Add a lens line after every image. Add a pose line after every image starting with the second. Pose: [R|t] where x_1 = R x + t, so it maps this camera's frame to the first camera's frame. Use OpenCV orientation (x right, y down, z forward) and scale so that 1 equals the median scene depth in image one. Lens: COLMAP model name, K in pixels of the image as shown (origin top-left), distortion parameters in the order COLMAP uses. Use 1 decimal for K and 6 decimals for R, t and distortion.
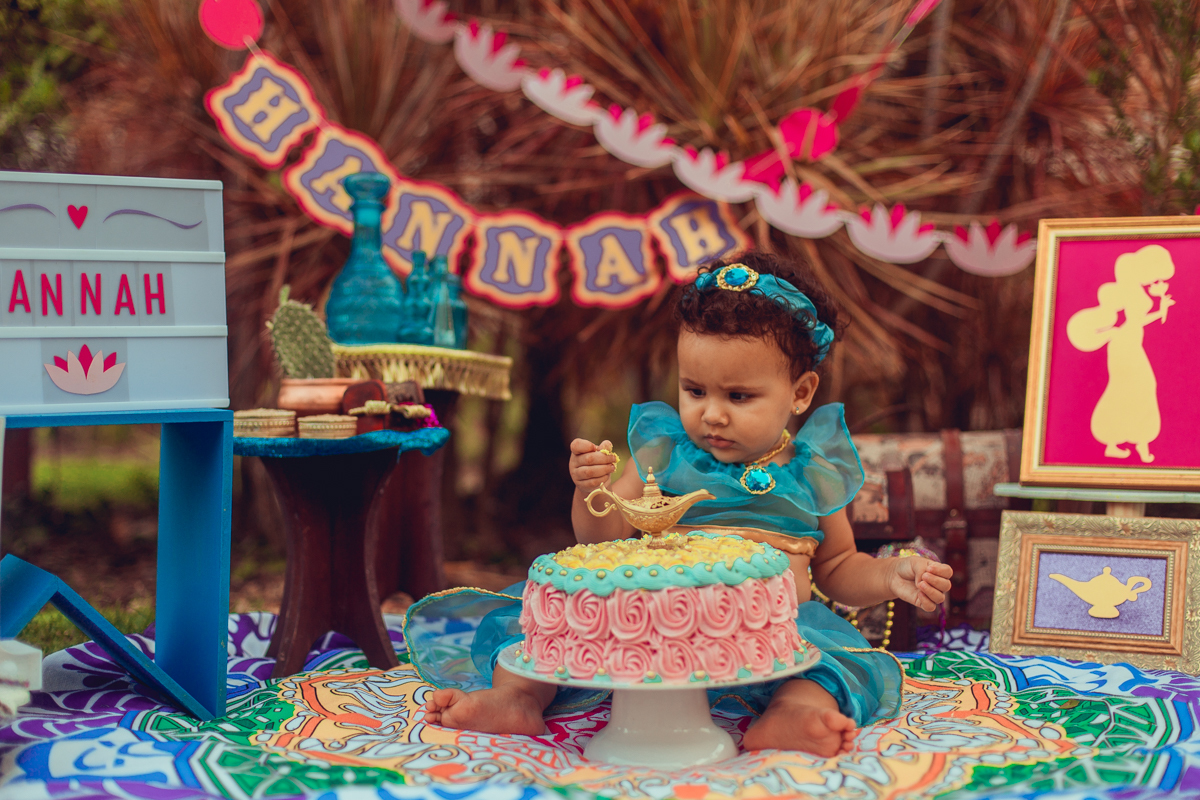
lens RADIAL K [[1809.9, 0, 596.6], [0, 1809.9, 396.5], [0, 0, 1]] dist [-0.023365, -0.033076]
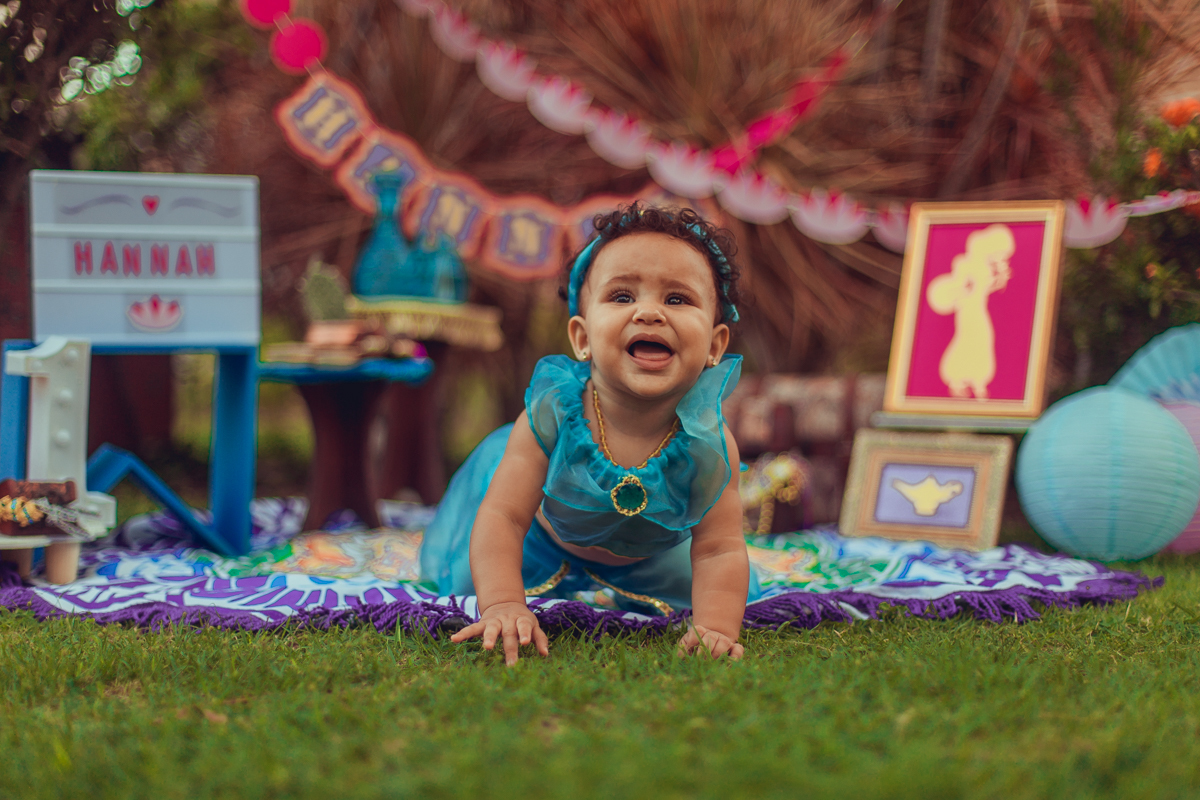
lens RADIAL K [[1865.9, 0, 605.0], [0, 1865.9, 401.0], [0, 0, 1]] dist [-0.009823, -0.053052]
pose [[0.995310, 0.012582, -0.095910, 0.176973], [-0.011458, 0.999859, 0.012253, 0.027099], [0.096051, -0.011097, 0.995315, -0.358216]]
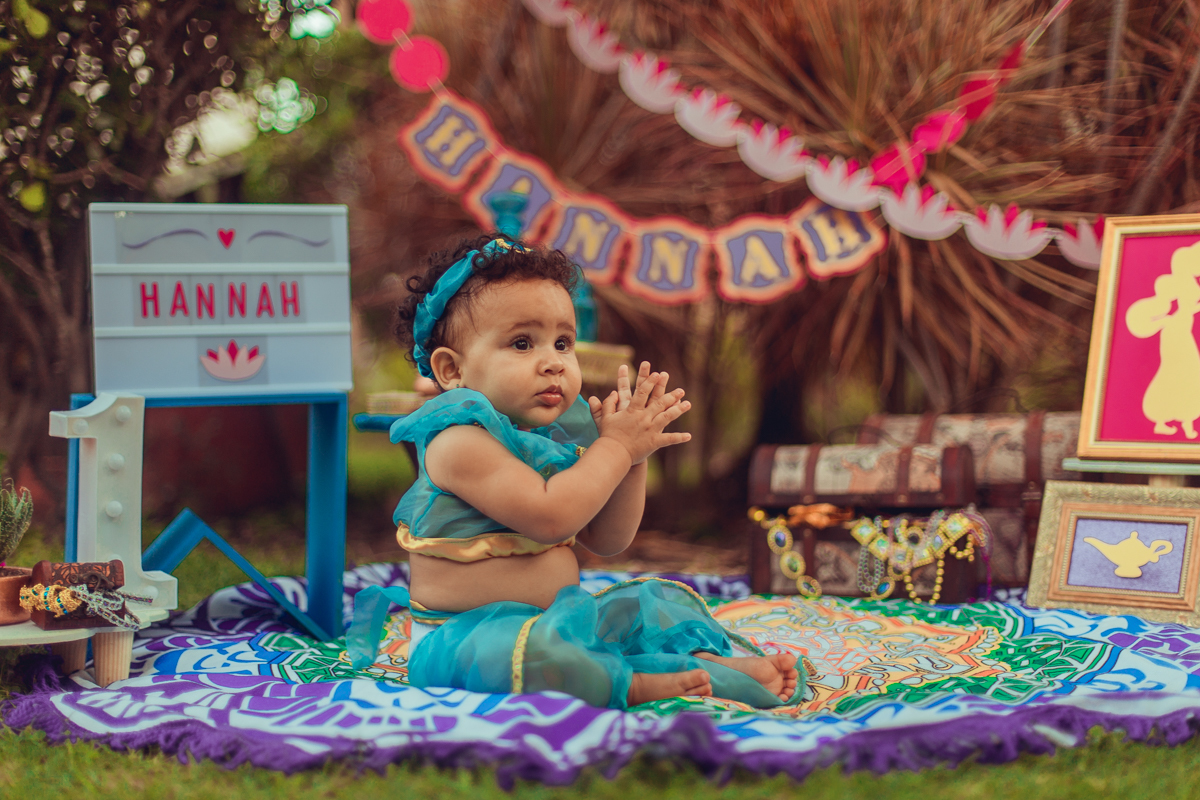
lens RADIAL K [[1777.0, 0, 602.8], [0, 1777.0, 399.1], [0, 0, 1]] dist [-0.010032, -0.062773]
pose [[0.980728, -0.004341, -0.195329, 0.175459], [0.005103, 0.999981, 0.003400, 0.007578], [0.195311, -0.004331, 0.980732, -0.132502]]
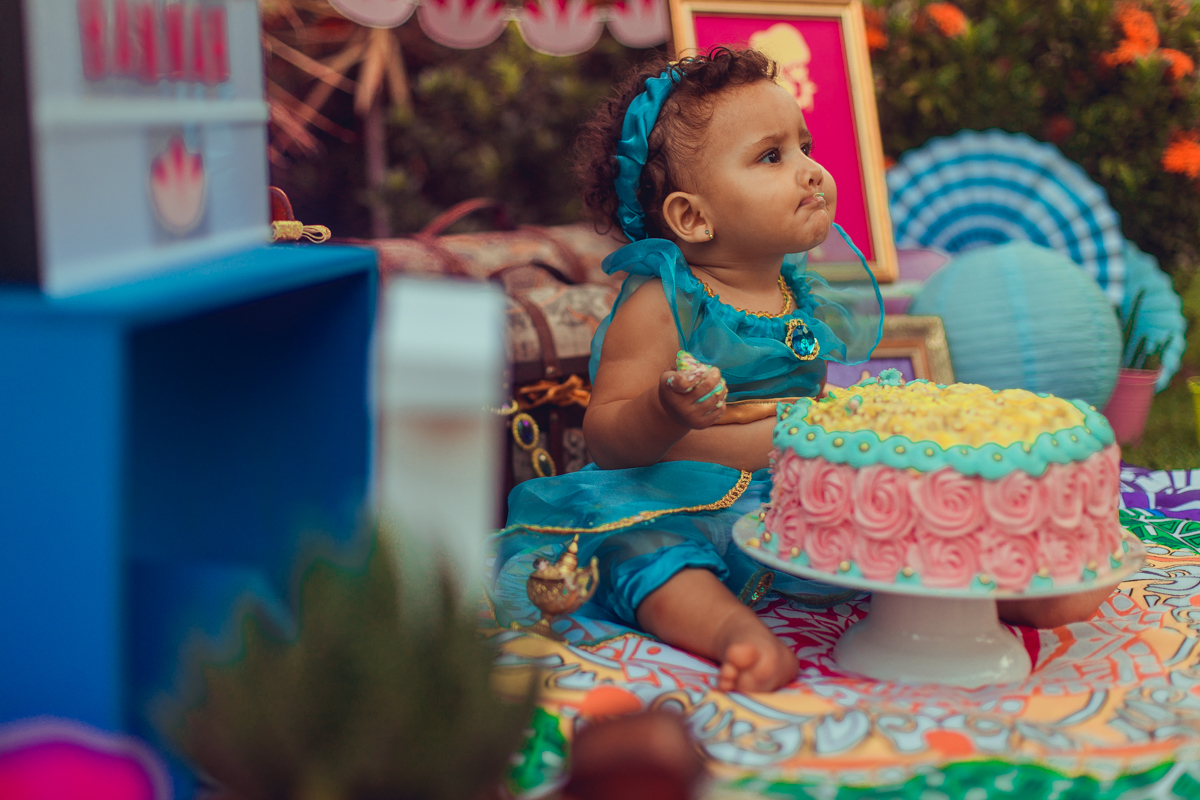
lens RADIAL K [[1795.6, 0, 602.7], [0, 1795.6, 398.1], [0, 0, 1]] dist [-0.003629, -0.020408]
pose [[0.691012, -0.101248, 0.715717, -0.489272], [0.006738, 0.991001, 0.133685, -0.018836], [-0.722811, -0.087555, 0.685476, 0.450360]]
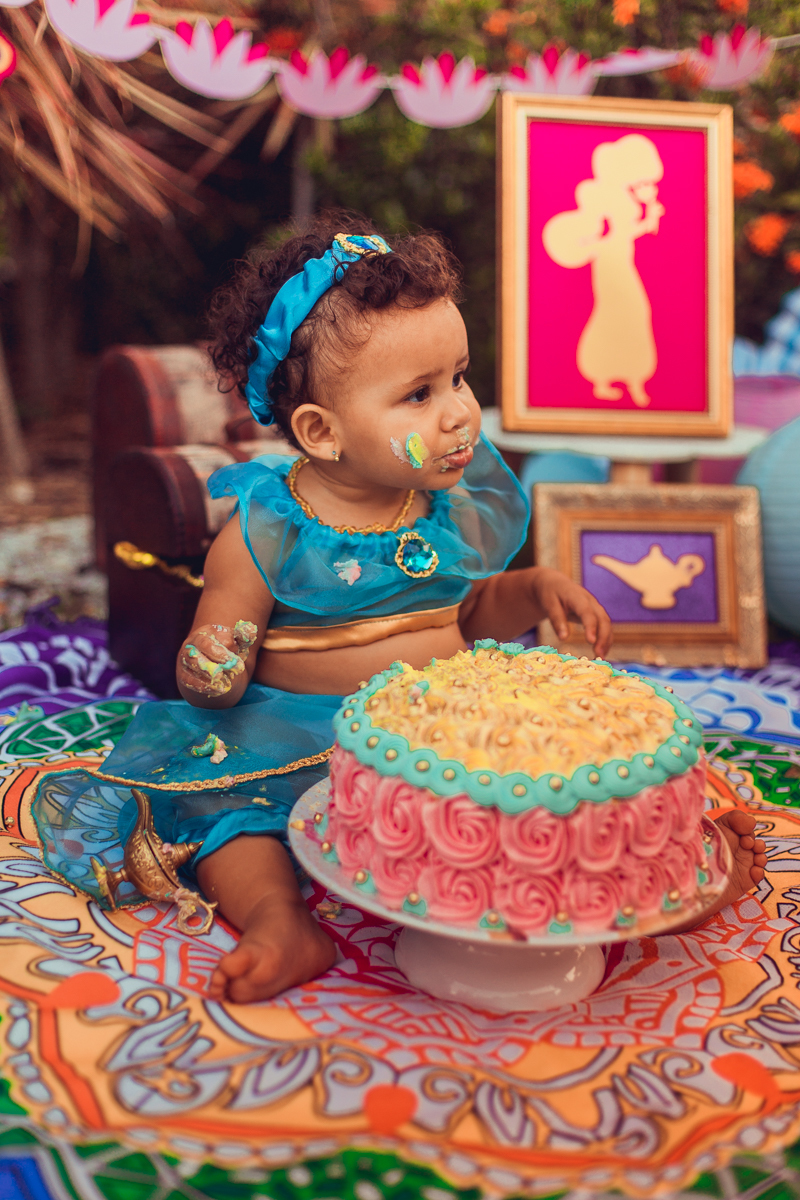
lens RADIAL K [[1865.9, 0, 400.1], [0, 1865.9, 619.5], [0, 0, 1]] dist [-0.009823, -0.053052]
pose [[0.817133, -0.123604, 0.563042, -0.325066], [-0.049302, 0.958177, 0.281898, -0.118120], [-0.574338, -0.258107, 0.776864, 0.365458]]
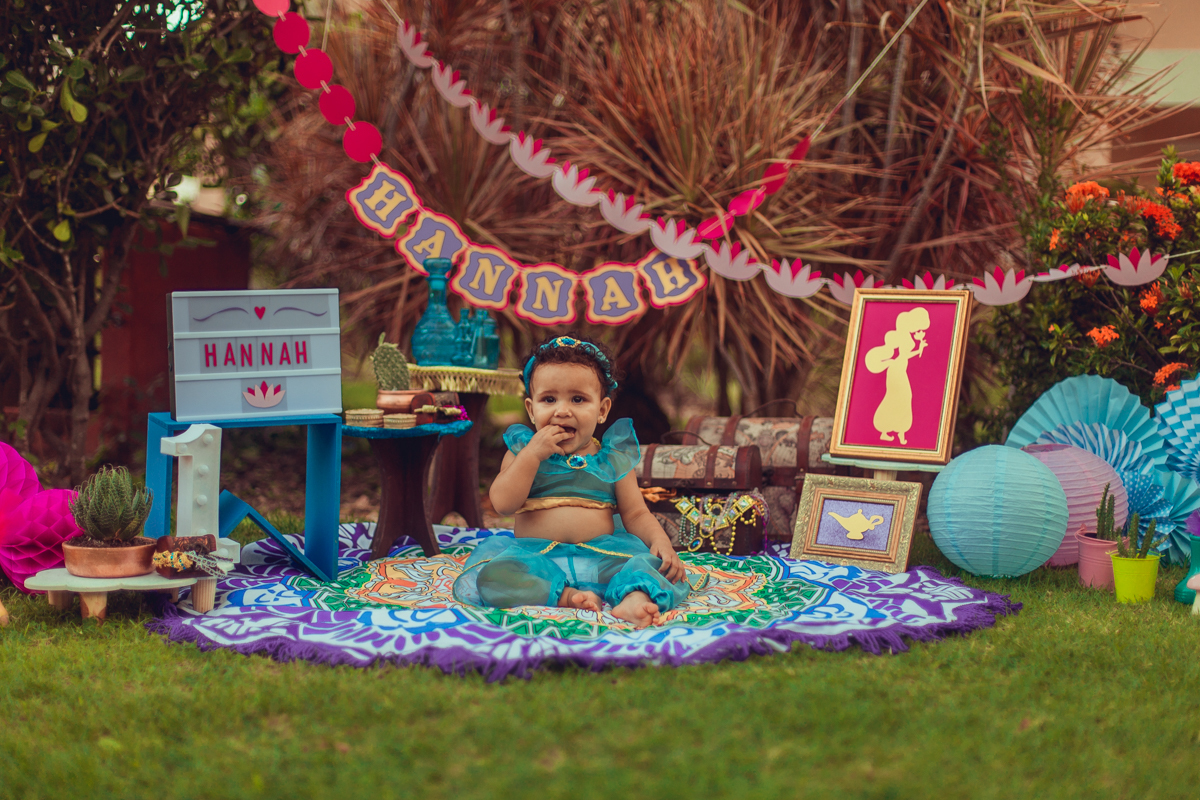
lens RADIAL K [[1809.9, 0, 596.6], [0, 1809.9, 396.5], [0, 0, 1]] dist [-0.023365, -0.033076]
pose [[0.993054, 0.017217, -0.116394, 0.233055], [-0.010284, 0.998151, 0.059907, -0.107955], [0.117210, -0.058294, 0.991395, -0.687307]]
